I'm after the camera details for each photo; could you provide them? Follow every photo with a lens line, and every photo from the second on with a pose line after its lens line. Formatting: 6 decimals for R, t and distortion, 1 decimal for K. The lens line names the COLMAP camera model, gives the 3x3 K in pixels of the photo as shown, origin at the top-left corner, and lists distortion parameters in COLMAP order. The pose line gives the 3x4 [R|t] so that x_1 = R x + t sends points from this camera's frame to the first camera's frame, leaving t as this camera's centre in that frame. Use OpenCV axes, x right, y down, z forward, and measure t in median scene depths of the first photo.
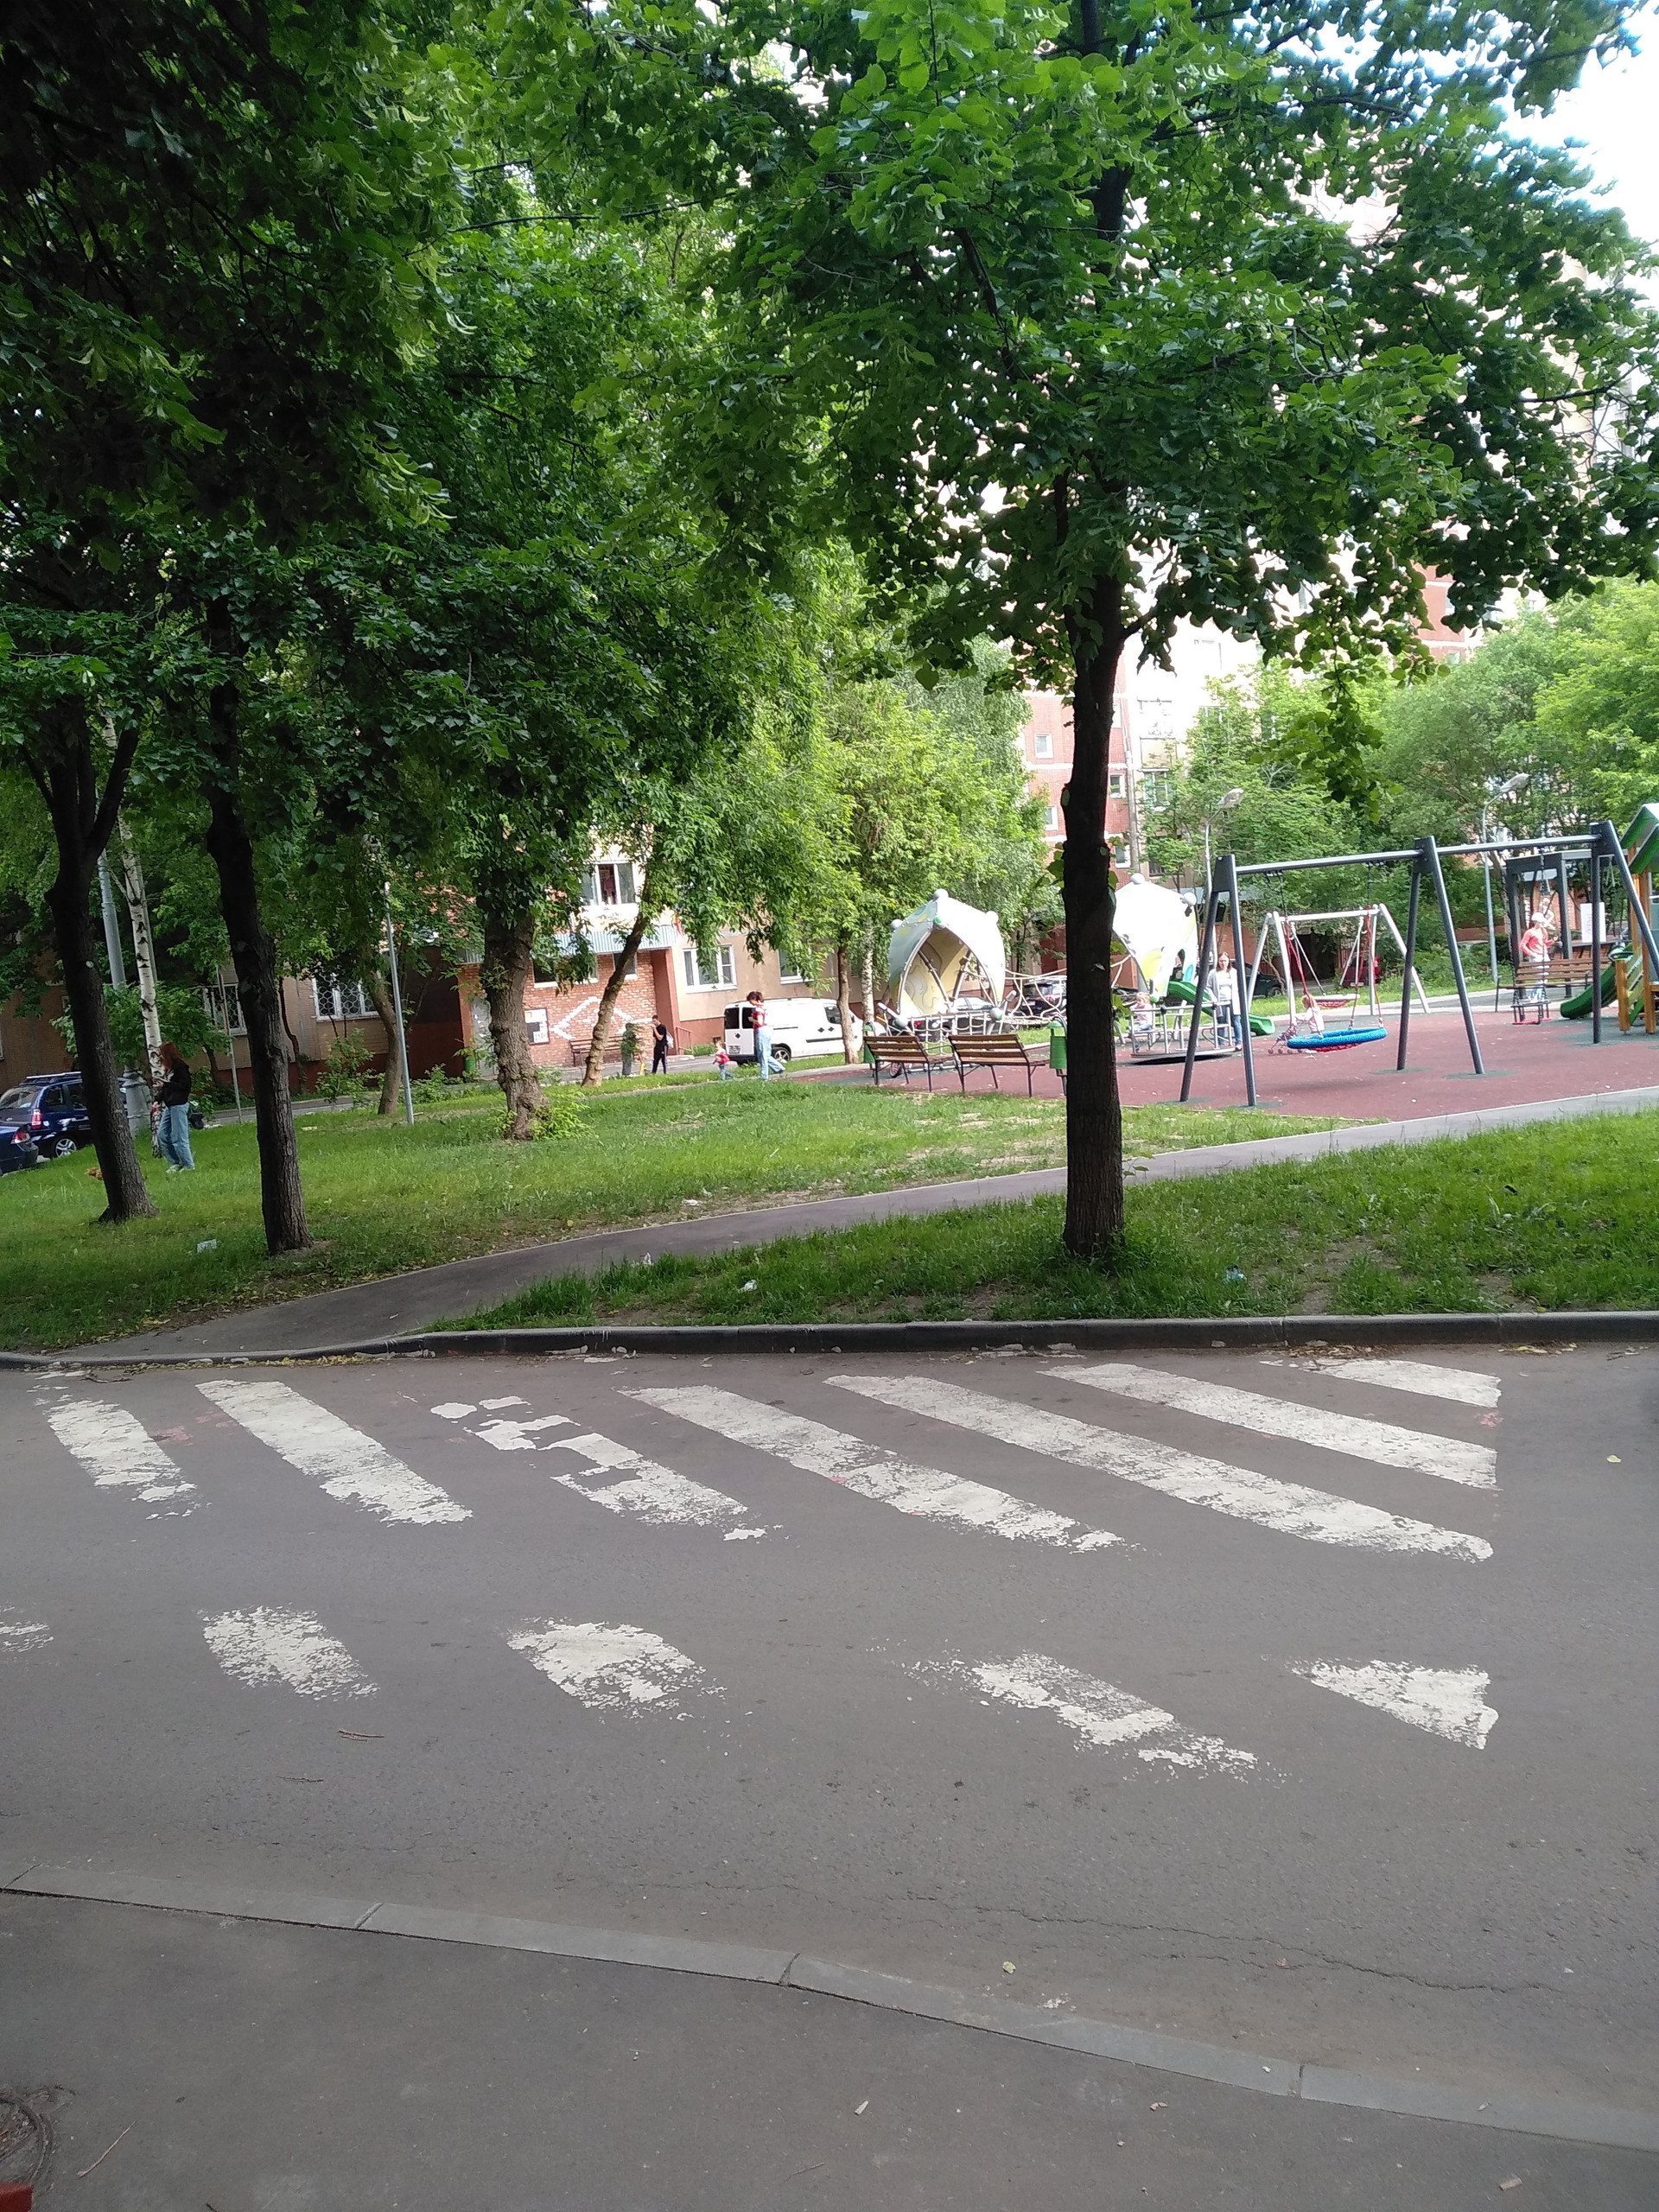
lens RADIAL K [[1691.6, 0, 829.5], [0, 1691.6, 1106.0], [0, 0, 1]] dist [0.040416, -0.008009]
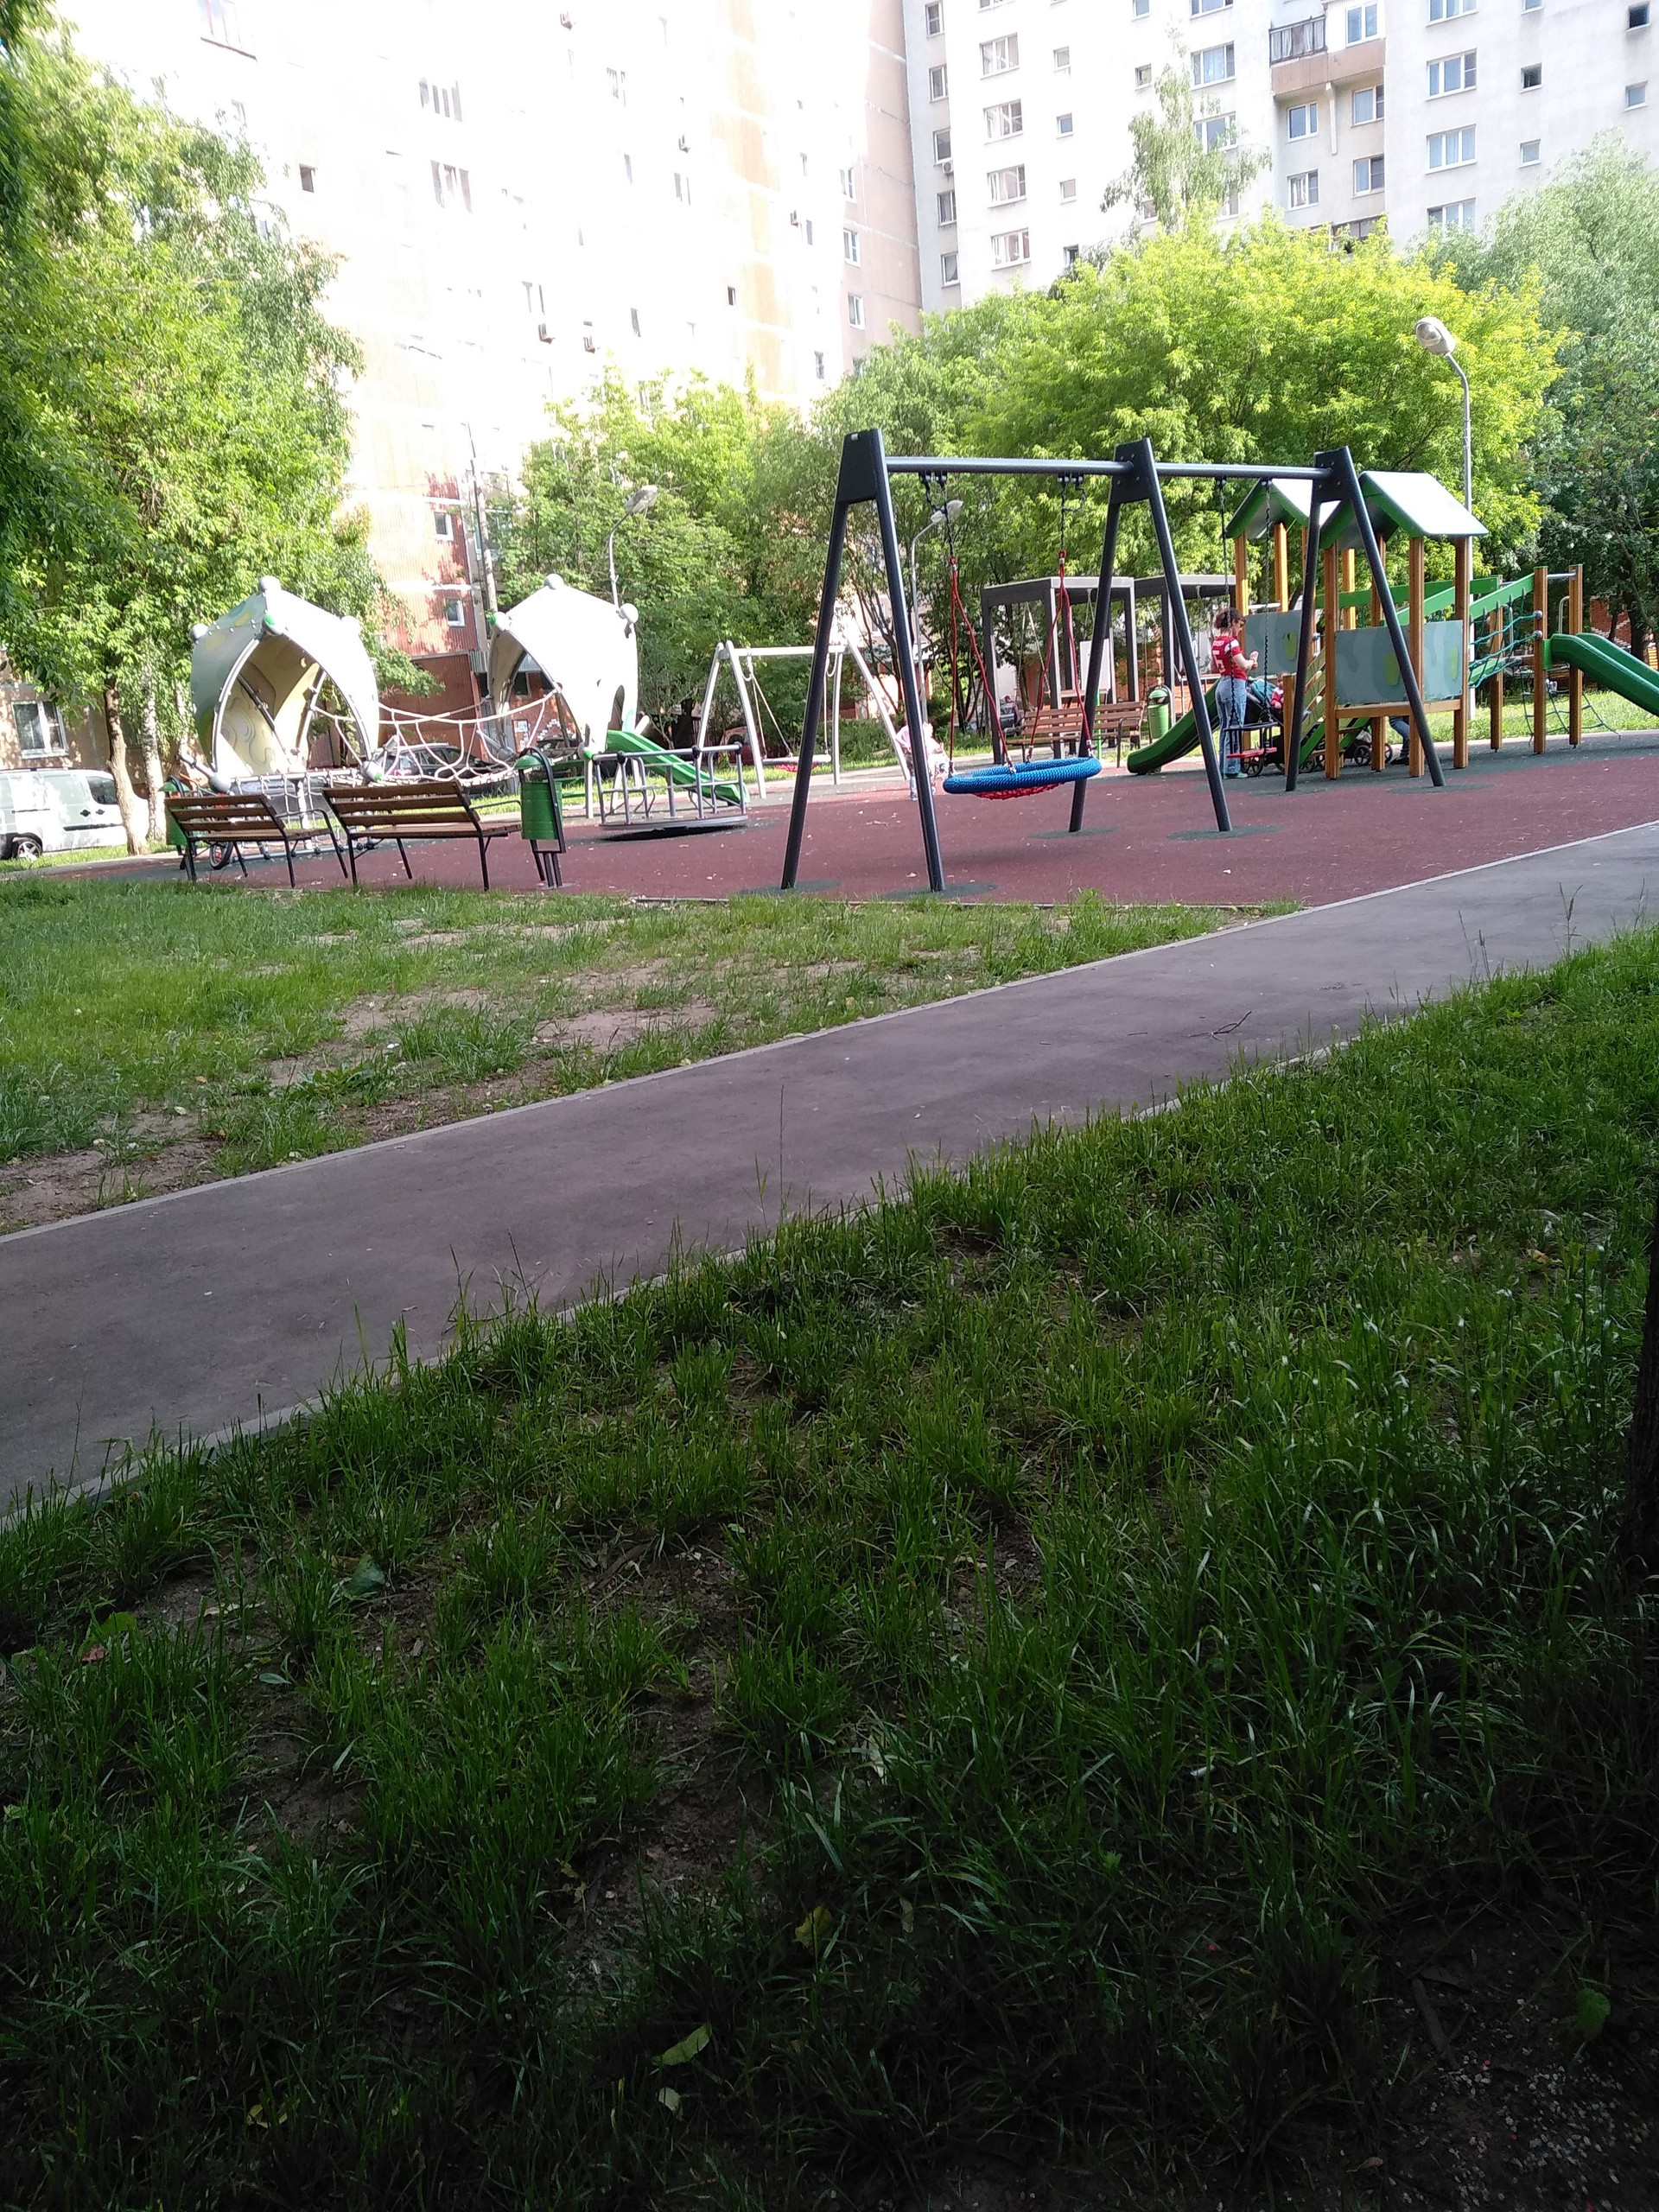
lens RADIAL K [[1691.6, 0, 829.5], [0, 1691.6, 1106.0], [0, 0, 1]] dist [0.040416, -0.008009]
pose [[0.920077, -0.075029, 0.384486, -0.005492], [0.029975, 0.992093, 0.121869, 0.001126], [-0.390589, -0.100604, 0.915051, 0.449532]]
